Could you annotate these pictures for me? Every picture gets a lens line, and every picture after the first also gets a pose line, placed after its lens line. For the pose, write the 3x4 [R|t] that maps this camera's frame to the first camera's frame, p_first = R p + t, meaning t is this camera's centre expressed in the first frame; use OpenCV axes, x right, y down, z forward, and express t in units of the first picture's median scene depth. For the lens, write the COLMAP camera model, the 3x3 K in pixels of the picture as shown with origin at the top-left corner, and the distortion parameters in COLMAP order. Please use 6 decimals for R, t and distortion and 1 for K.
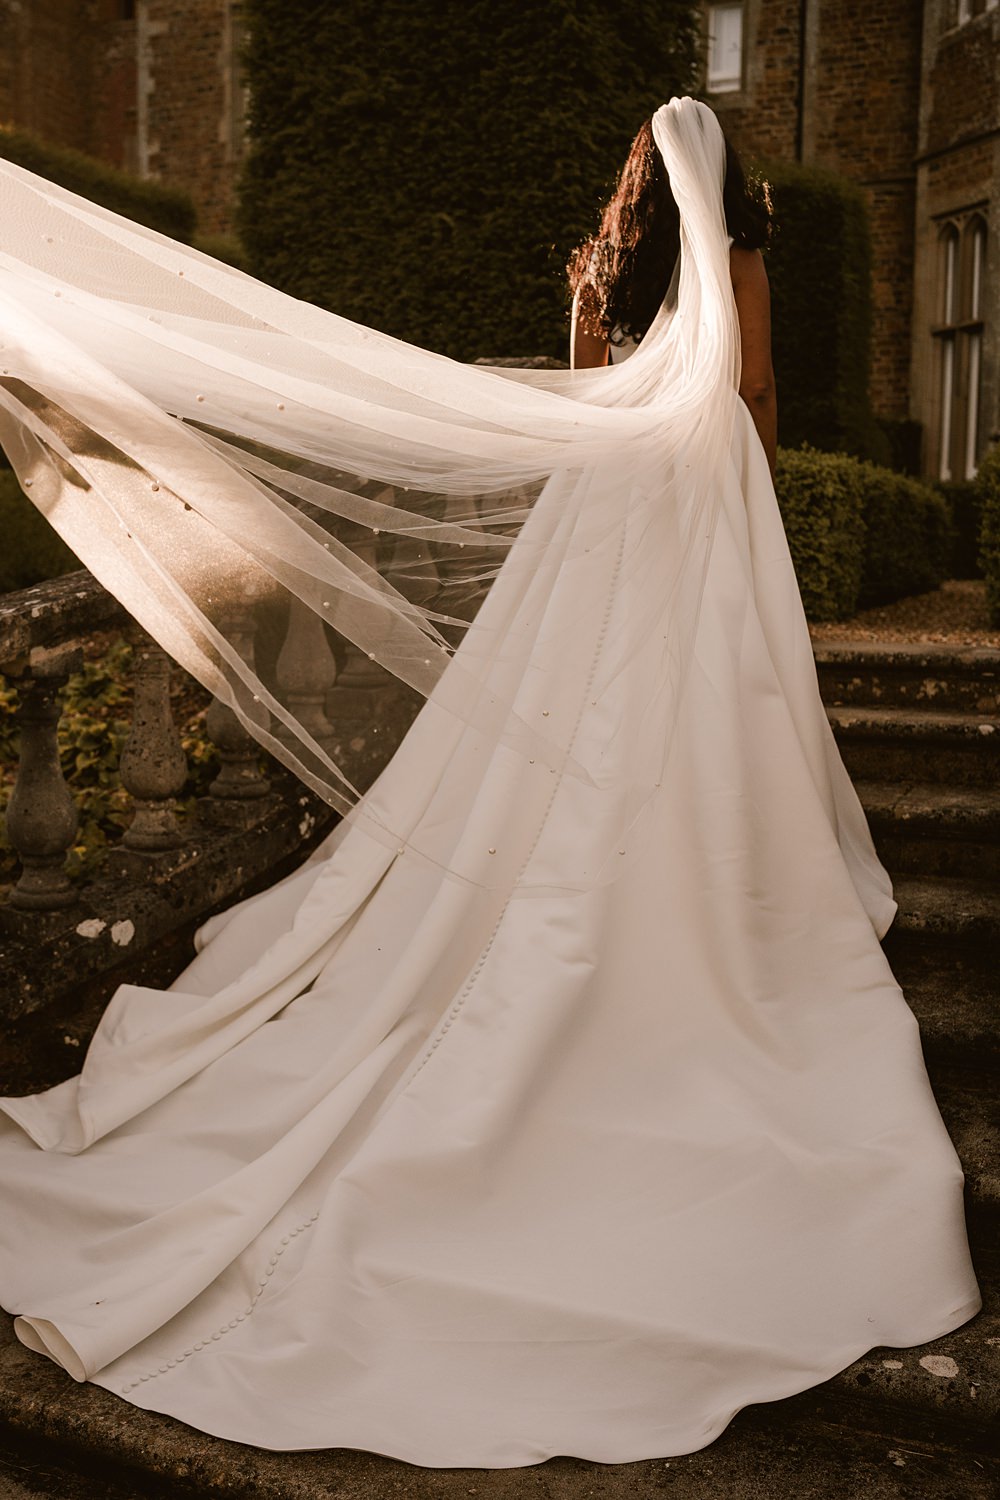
lens RADIAL K [[1568.1, 0, 500.0], [0, 1568.1, 750.0], [0, 0, 1]] dist [-0.205736, 0.304265]
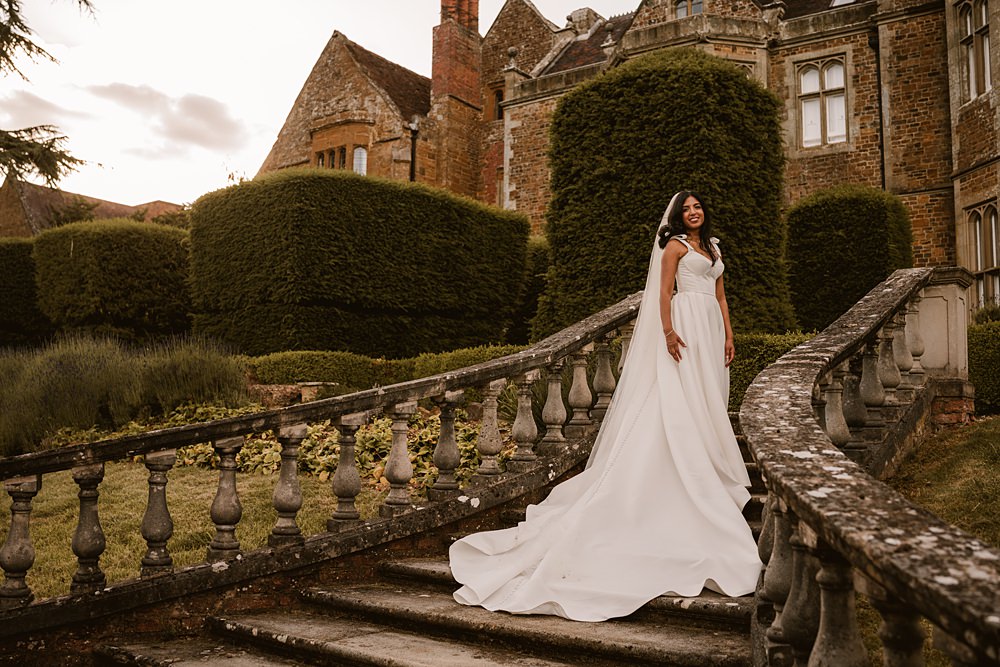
lens RADIAL K [[1045.4, 0, 500.0], [0, 1045.4, 333.5], [0, 0, 1]] dist [-0.205736, 0.304265]
pose [[0.973169, -0.019399, -0.229270, 0.085888], [-0.032065, 0.975282, -0.218624, 0.093144], [0.227844, 0.220110, 0.948493, -0.300971]]
